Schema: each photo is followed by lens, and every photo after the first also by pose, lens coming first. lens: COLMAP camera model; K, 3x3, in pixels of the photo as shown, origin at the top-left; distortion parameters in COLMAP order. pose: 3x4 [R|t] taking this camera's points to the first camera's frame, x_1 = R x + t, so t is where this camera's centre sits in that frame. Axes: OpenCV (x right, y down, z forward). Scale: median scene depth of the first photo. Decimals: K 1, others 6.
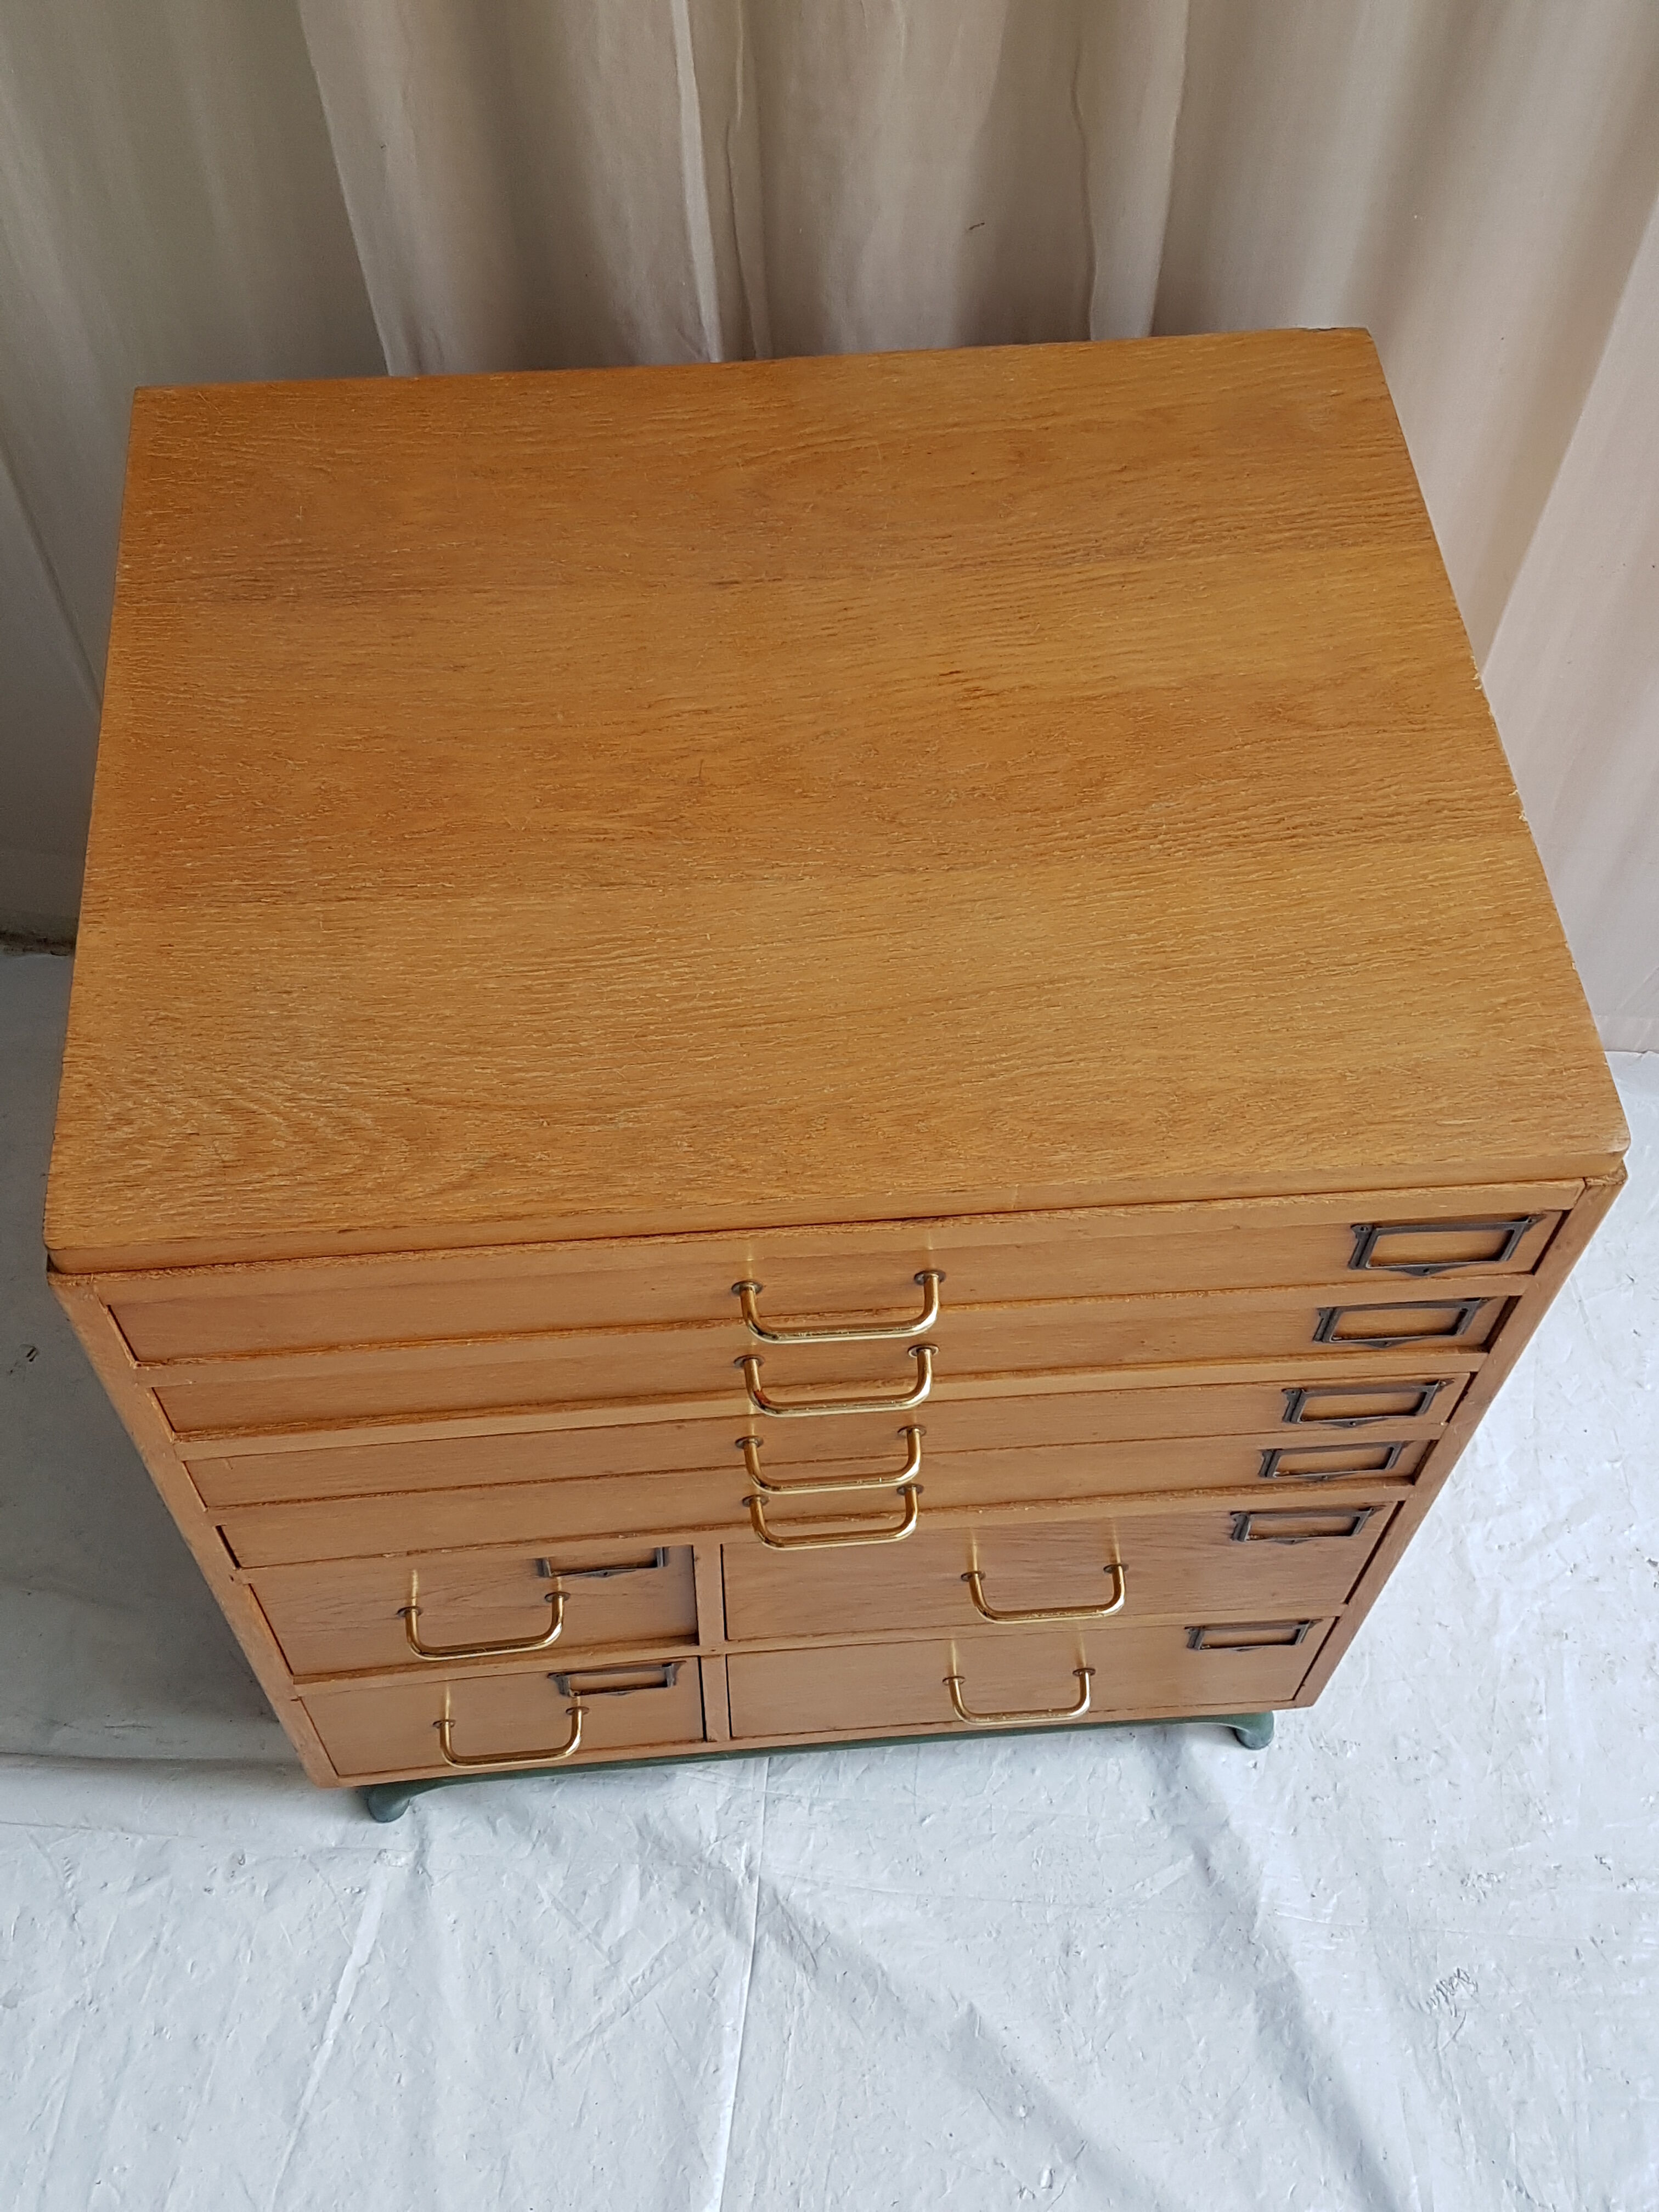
lens RADIAL K [[2280.4, 0, 817.7], [0, 2280.4, 1114.2], [0, 0, 1]] dist [0.343065, -0.788019]
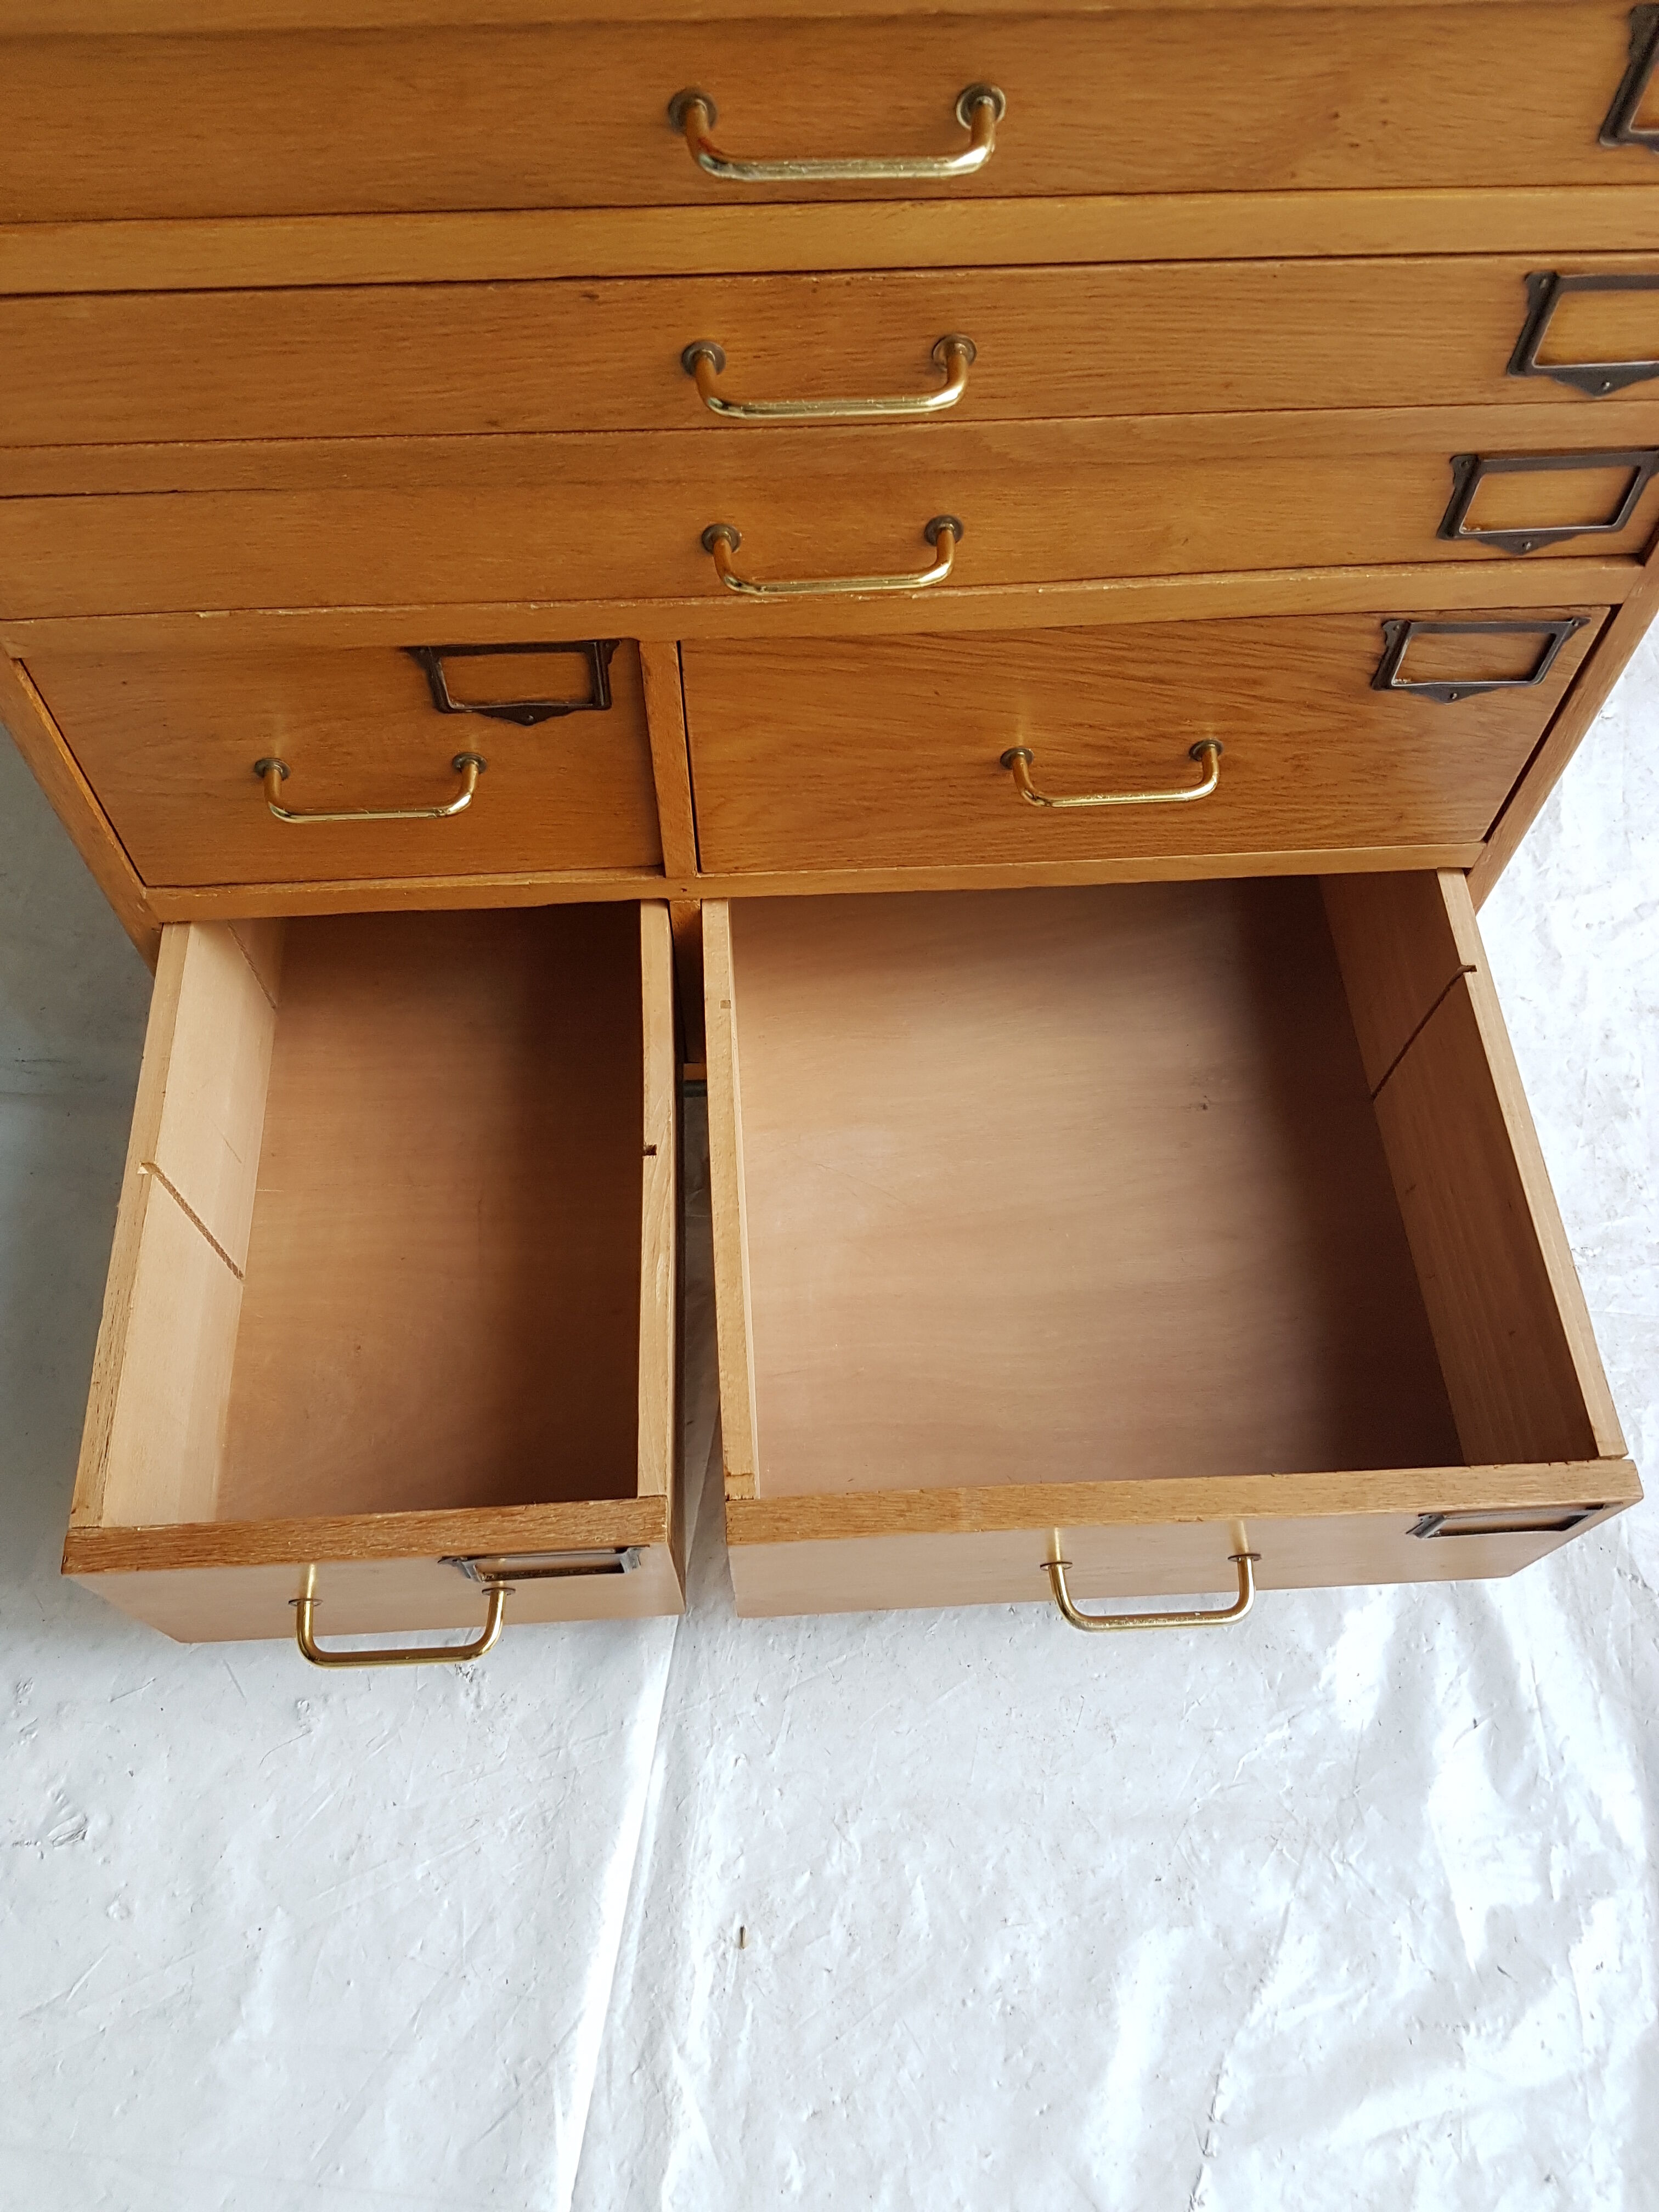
lens RADIAL K [[1715.1, 0, 821.5], [0, 1715.1, 1084.2], [0, 0, 1]] dist [0.114781, -0.185460]
pose [[0.999617, 0.020946, -0.018085, 0.013920], [-0.019820, 0.997980, 0.060352, 0.246517], [0.019313, -0.059971, 0.998013, 0.384453]]
